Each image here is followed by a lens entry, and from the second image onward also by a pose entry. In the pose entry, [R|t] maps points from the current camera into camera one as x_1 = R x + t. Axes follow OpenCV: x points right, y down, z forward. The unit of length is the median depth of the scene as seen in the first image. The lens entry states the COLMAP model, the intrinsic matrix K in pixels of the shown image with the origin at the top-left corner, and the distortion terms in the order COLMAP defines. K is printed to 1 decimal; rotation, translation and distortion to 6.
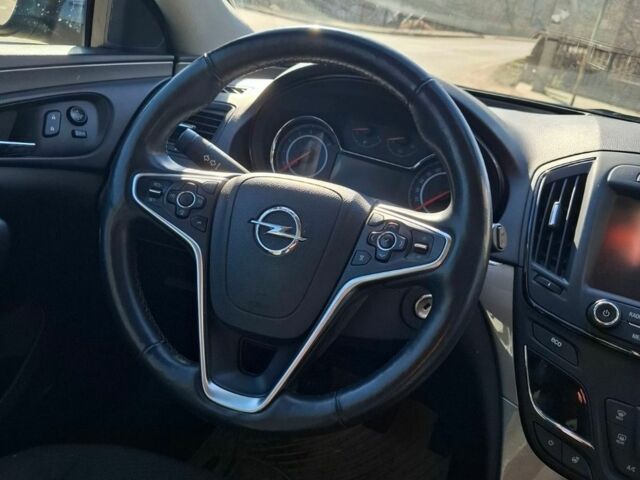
lens RADIAL K [[581.0, 0, 320.0], [0, 581.0, 240.0], [0, 0, 1]] dist [0.102604, -0.154694]
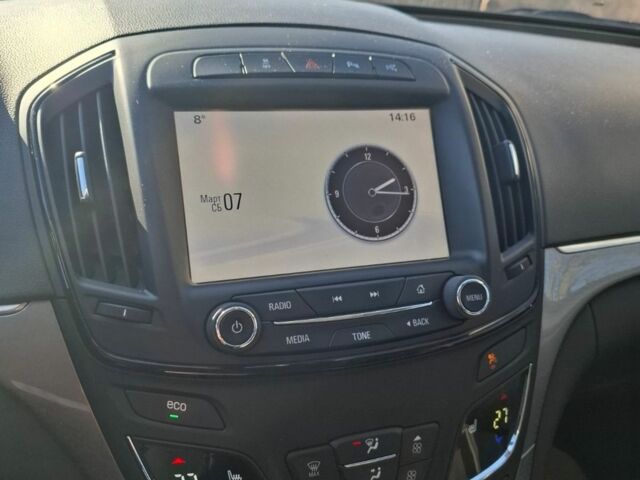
lens RADIAL K [[583.0, 0, 320.0], [0, 583.0, 240.0], [0, 0, 1]] dist [0.100003, -0.157879]
pose [[0.728675, -0.394691, 0.559690, 0.254526], [0.309893, 0.918802, 0.244478, -0.058517], [-0.610737, -0.004701, 0.791819, 0.493186]]
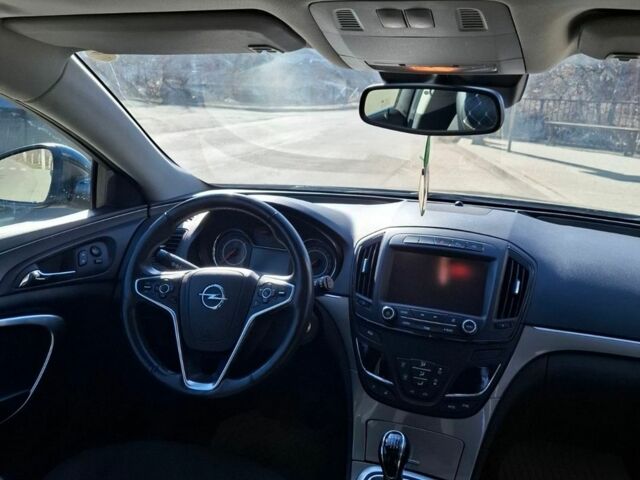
lens RADIAL K [[581.0, 0, 320.0], [0, 581.0, 240.0], [0, 0, 1]] dist [0.102604, -0.154694]
pose [[0.987791, -0.150753, 0.039280, 0.213422], [0.154403, 0.980913, -0.118190, 0.076334], [-0.020713, 0.122812, 0.992214, -0.890309]]
